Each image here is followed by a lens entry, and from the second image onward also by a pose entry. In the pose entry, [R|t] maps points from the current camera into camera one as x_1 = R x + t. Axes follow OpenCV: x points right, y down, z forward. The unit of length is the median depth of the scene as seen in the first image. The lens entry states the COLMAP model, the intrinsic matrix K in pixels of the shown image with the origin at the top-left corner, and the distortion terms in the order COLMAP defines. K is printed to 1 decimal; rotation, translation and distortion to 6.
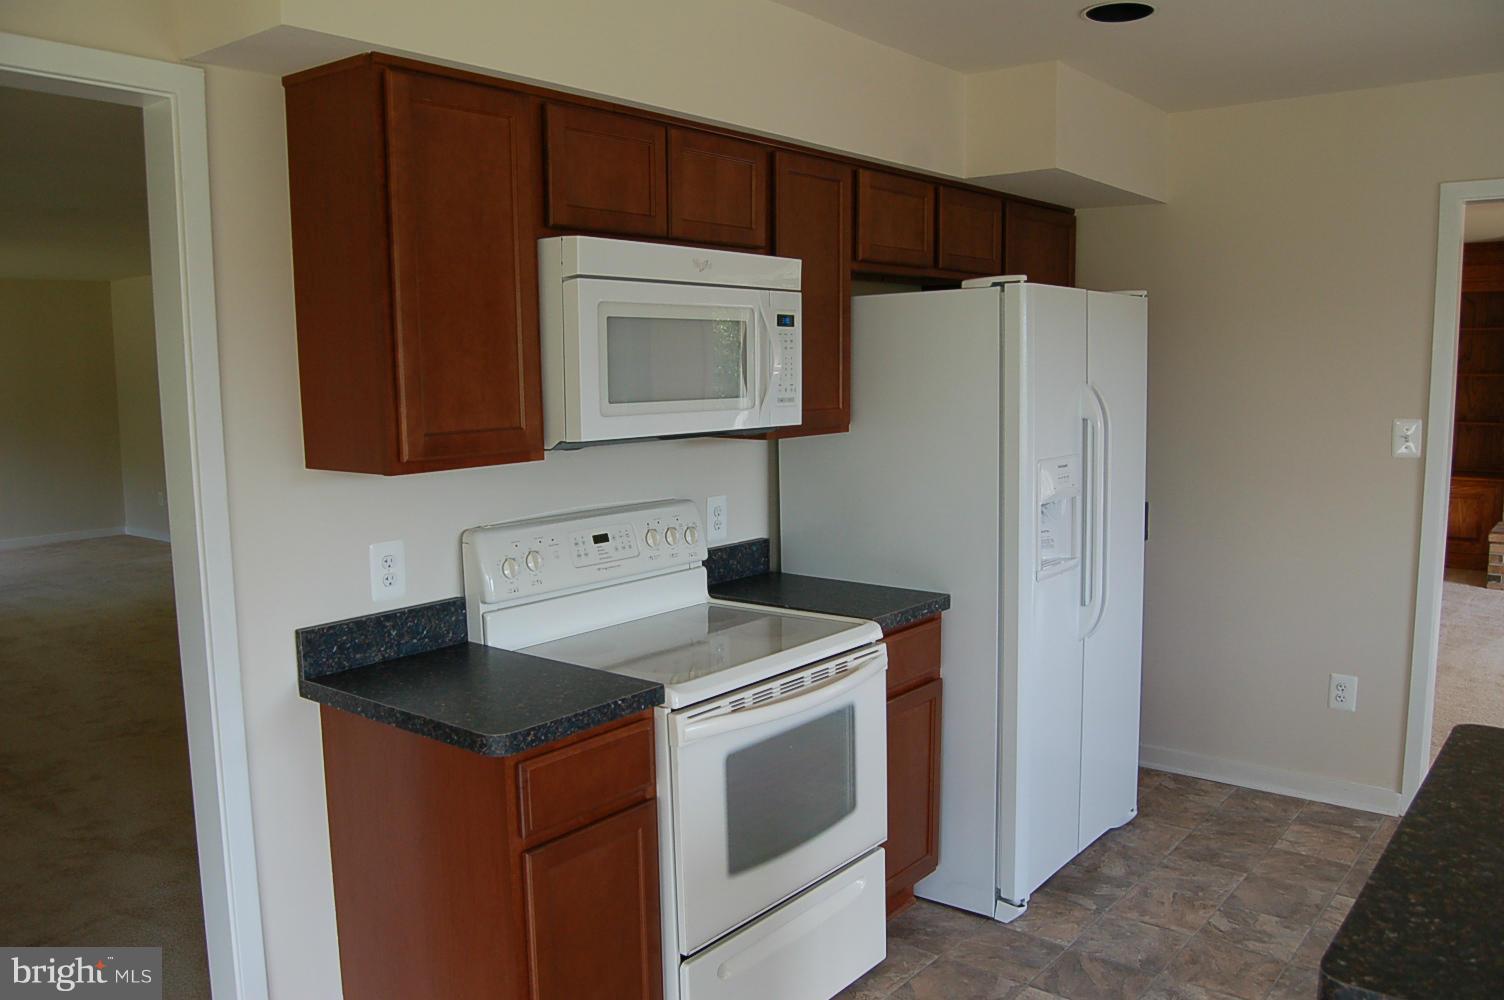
lens RADIAL K [[1187.3, 0, 745.5], [0, 1187.3, 508.1], [0, 0, 1]] dist [-0.086041, 0.027729]
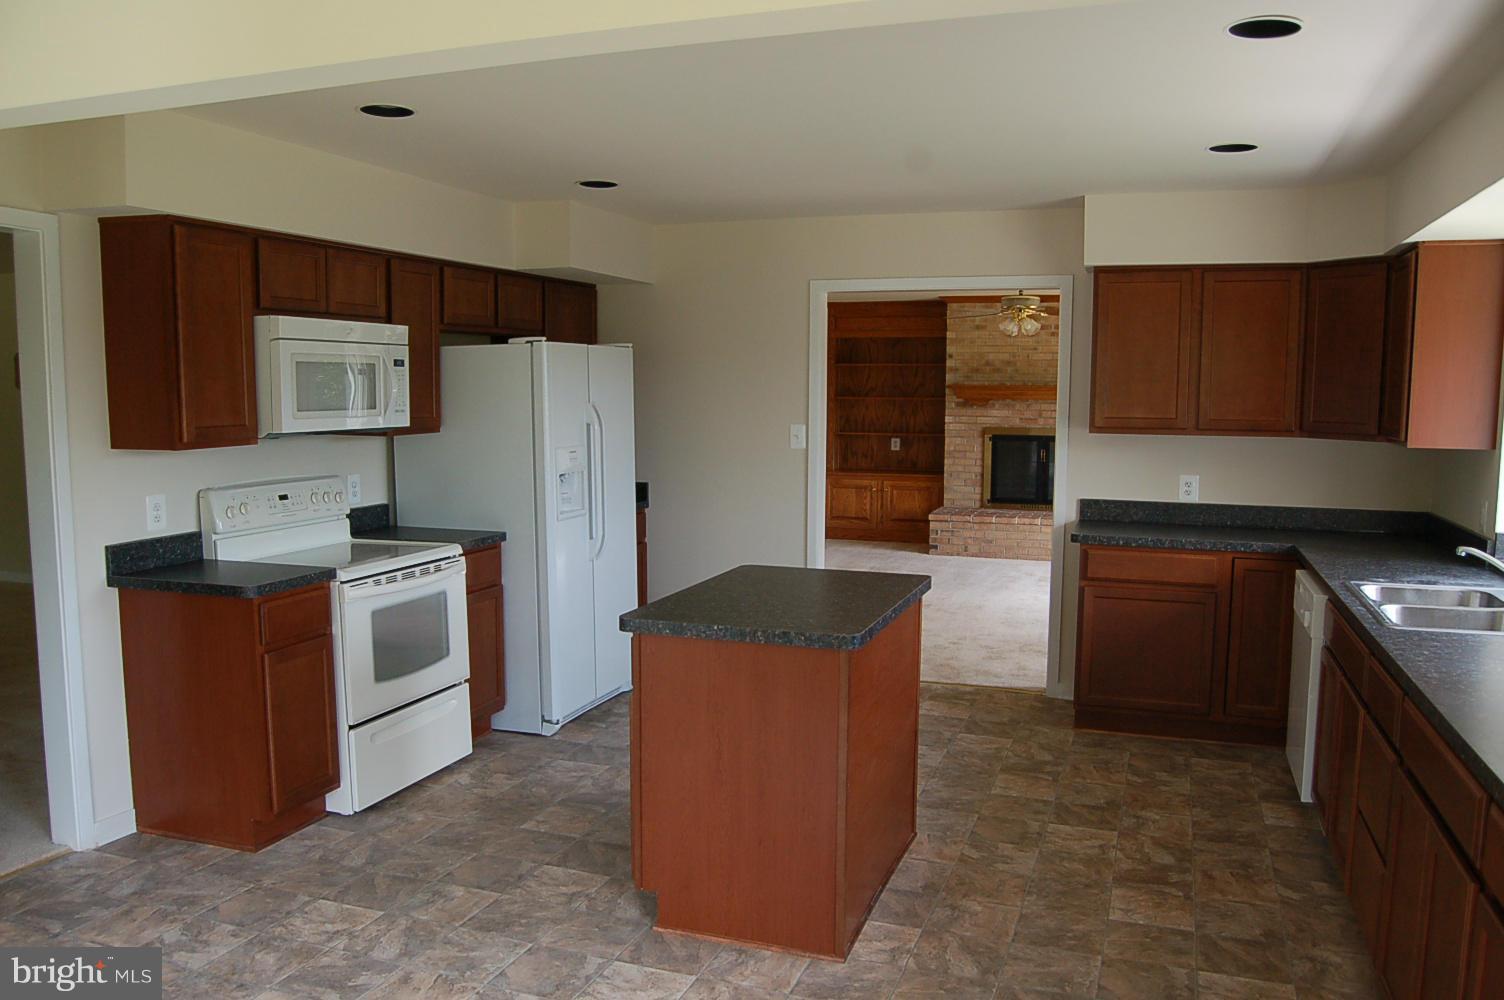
lens RADIAL K [[1187.3, 0, 749.8], [0, 1187.3, 511.8], [0, 0, 1]] dist [-0.086041, 0.027729]
pose [[0.944328, -0.022035, 0.328266, -0.047785], [0.027708, 0.999536, -0.012615, 0.083810], [-0.327836, 0.021008, 0.944501, -0.708929]]
